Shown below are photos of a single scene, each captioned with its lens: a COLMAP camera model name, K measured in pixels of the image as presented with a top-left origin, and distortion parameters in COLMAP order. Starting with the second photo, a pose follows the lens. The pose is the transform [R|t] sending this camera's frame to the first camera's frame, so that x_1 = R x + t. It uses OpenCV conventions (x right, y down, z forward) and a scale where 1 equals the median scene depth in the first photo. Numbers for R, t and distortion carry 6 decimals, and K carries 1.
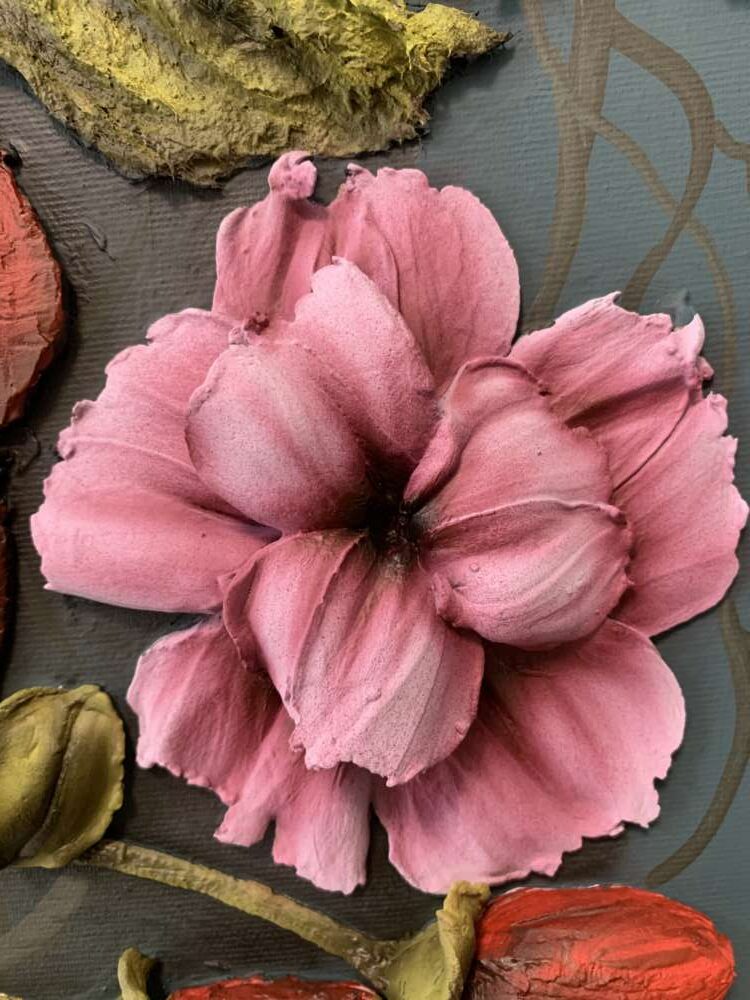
lens RADIAL K [[821.4, 0, 356.3], [0, 821.4, 497.6], [0, 0, 1]] dist [-0.008888, -0.014085]
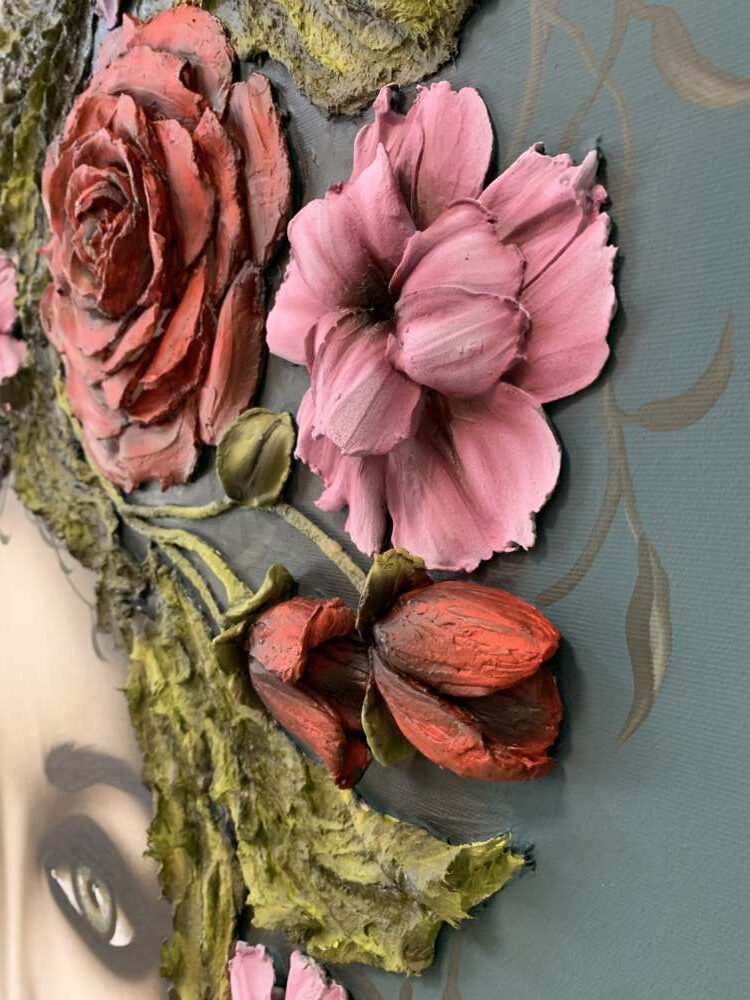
lens RADIAL K [[766.3, 0, 375.1], [0, 766.3, 484.9], [0, 0, 1]] dist [0.005099, -0.001821]
pose [[0.719831, 0.158985, -0.675698, 1.061219], [-0.161231, 0.985090, 0.060020, 0.278959], [0.675165, 0.065740, 0.734731, -0.093768]]
